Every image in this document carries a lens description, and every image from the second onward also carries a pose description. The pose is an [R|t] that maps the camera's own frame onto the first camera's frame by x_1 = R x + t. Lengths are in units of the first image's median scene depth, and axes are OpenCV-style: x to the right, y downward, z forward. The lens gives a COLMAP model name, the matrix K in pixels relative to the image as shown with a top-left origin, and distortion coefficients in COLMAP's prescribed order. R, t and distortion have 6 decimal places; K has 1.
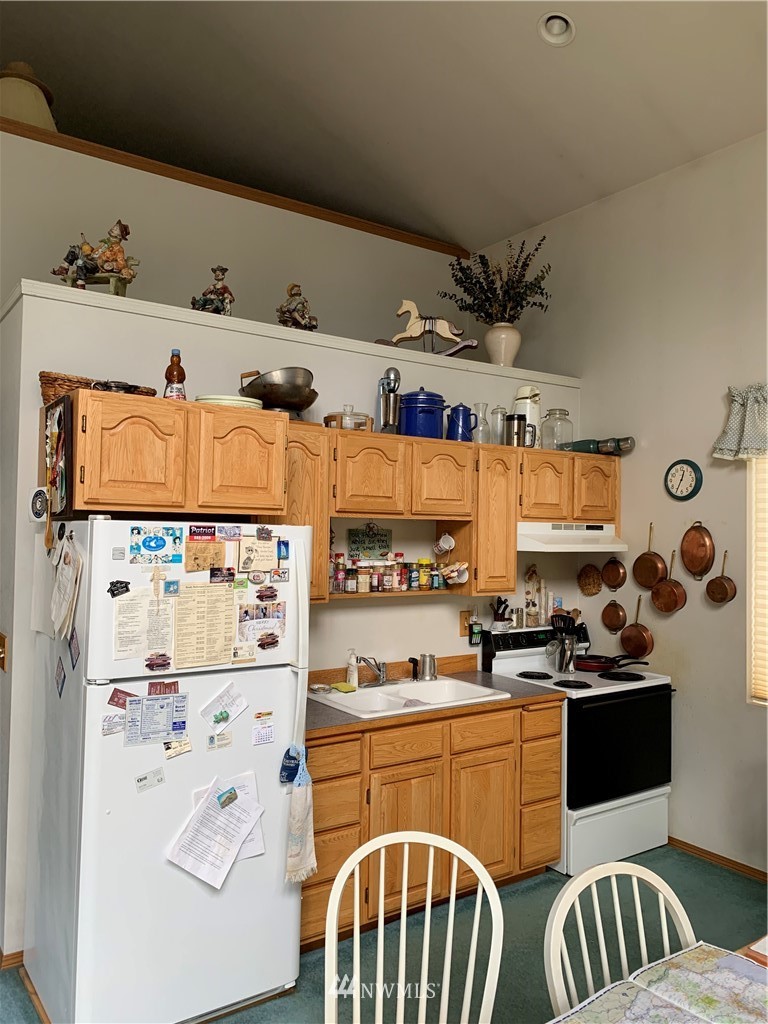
lens RADIAL K [[782.2, 0, 388.1], [0, 782.2, 504.2], [0, 0, 1]] dist [0.033774, -0.027193]
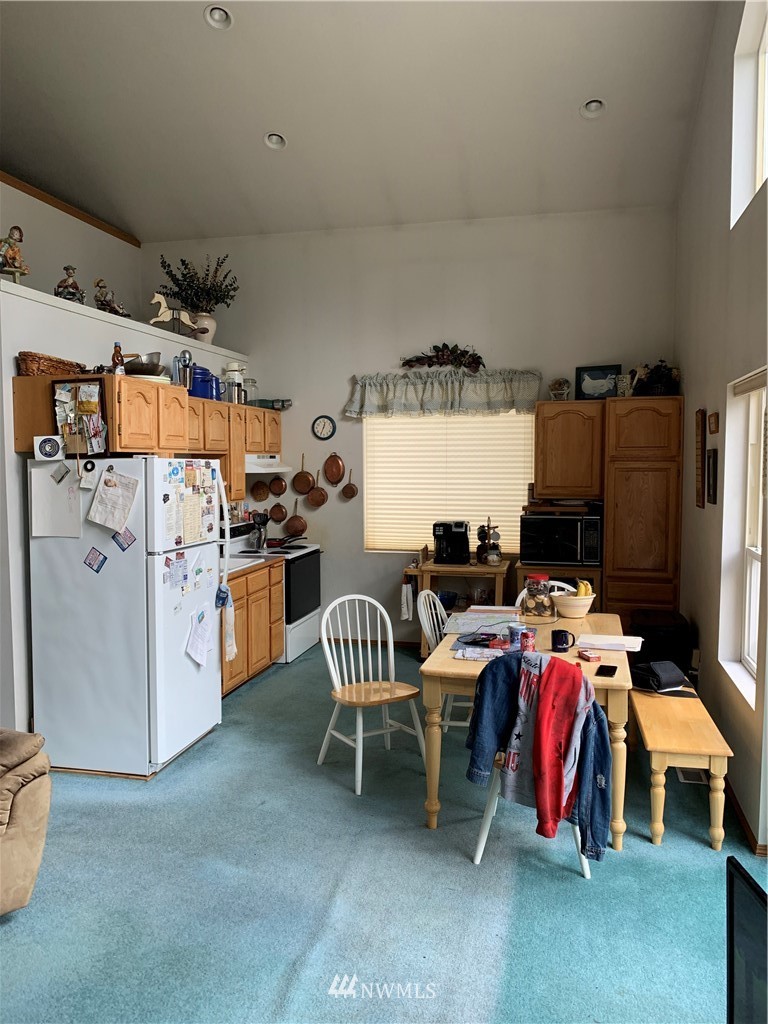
lens RADIAL K [[782.7, 0, 386.2], [0, 782.7, 503.3], [0, 0, 1]] dist [0.016774, -0.002433]
pose [[0.744929, -0.054722, 0.664895, -0.653287], [-0.008356, 0.995787, 0.091316, -0.023908], [-0.667091, -0.073580, 0.741334, -0.337761]]
